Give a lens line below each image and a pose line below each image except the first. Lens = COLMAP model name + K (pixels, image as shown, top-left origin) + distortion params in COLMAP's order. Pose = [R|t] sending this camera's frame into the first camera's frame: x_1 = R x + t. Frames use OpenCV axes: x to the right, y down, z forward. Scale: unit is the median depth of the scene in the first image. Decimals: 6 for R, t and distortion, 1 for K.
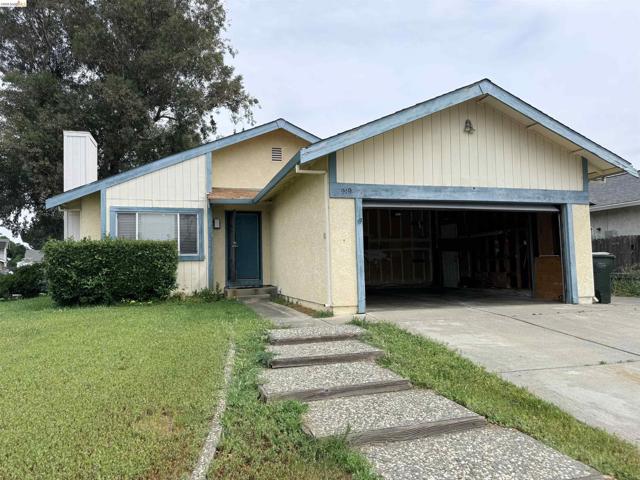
lens RADIAL K [[452.5, 0, 319.7], [0, 452.5, 241.5], [0, 0, 1]] dist [0.017267, -0.012524]
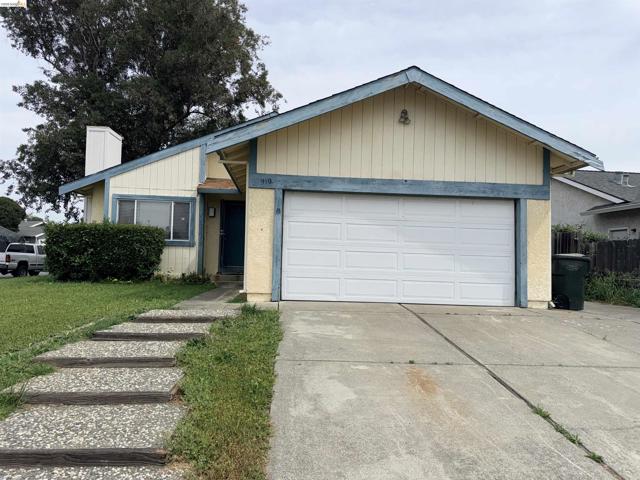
lens RADIAL K [[452.5, 0, 321.9], [0, 452.5, 239.8], [0, 0, 1]] dist [0.017267, -0.012524]
pose [[0.979636, 0.037303, -0.197286, 0.320195], [-0.035310, 0.999284, 0.013611, 0.001694], [0.197653, -0.006368, 0.980251, 0.015061]]
